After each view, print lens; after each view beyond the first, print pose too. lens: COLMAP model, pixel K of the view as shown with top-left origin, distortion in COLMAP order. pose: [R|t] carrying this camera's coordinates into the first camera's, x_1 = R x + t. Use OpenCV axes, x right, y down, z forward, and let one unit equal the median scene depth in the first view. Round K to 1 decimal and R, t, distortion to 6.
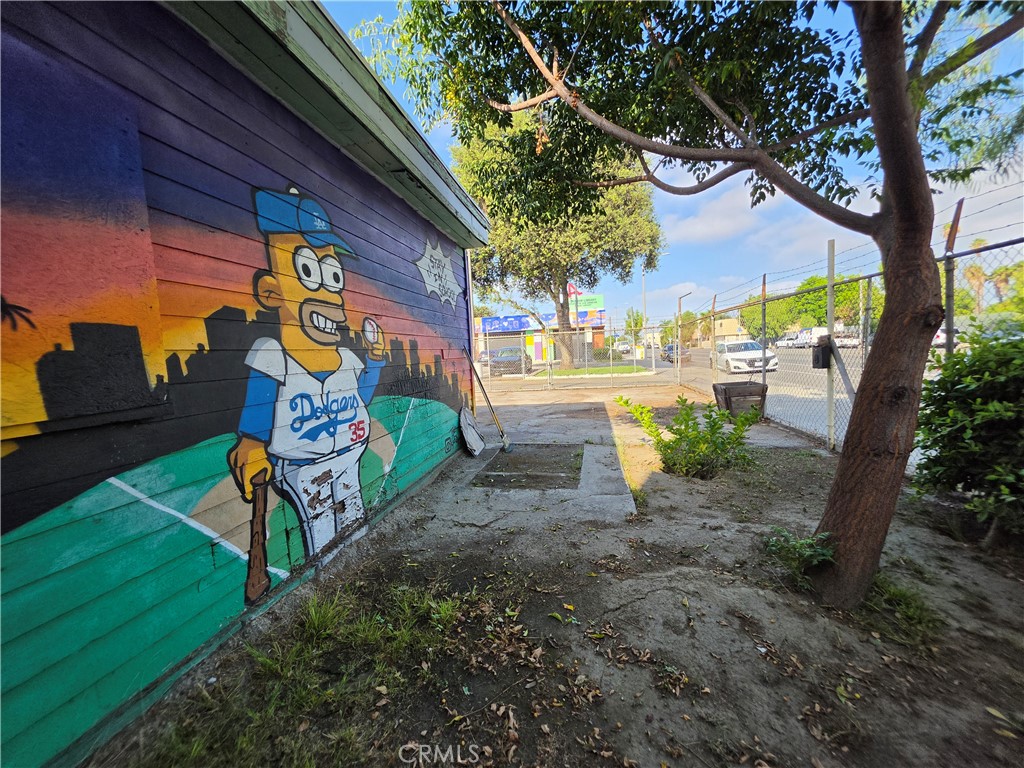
lens RADIAL K [[412.3, 0, 508.5], [0, 412.3, 386.6], [0, 0, 1]] dist [-0.006170, 0.001121]
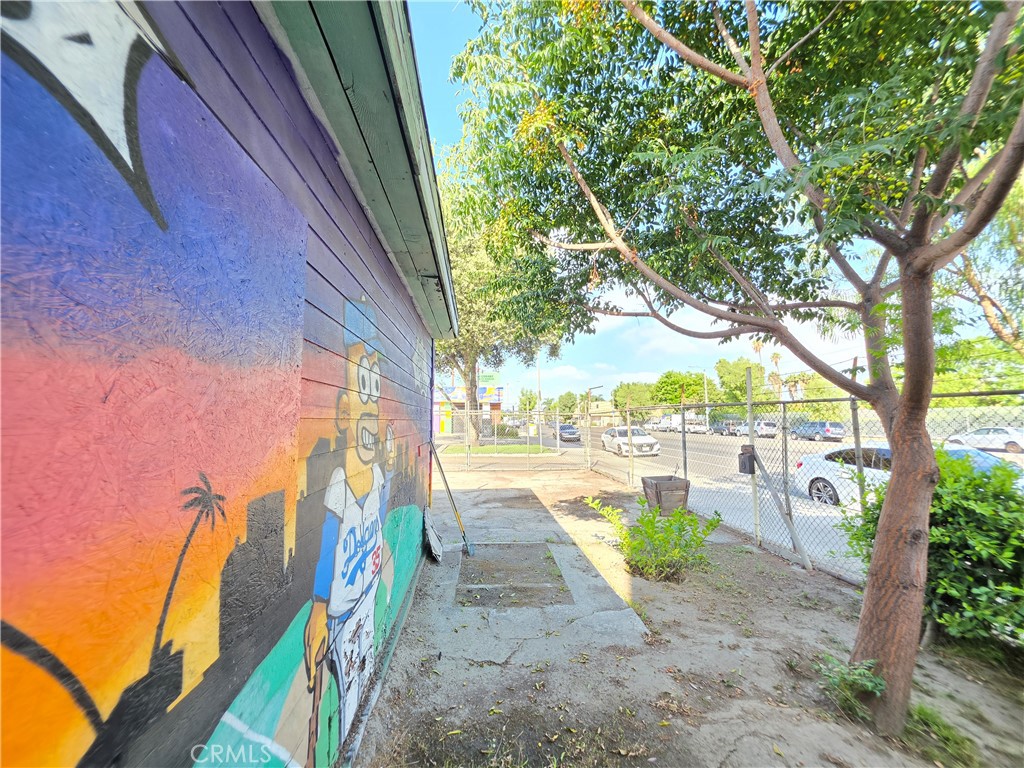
lens RADIAL K [[412.3, 0, 509.1], [0, 412.3, 386.2], [0, 0, 1]] dist [-0.006170, 0.001121]
pose [[0.962058, 0.074080, 0.262597, -0.256614], [-0.028151, 0.984250, -0.174529, -0.076993], [-0.271390, 0.160514, 0.948990, 0.040397]]
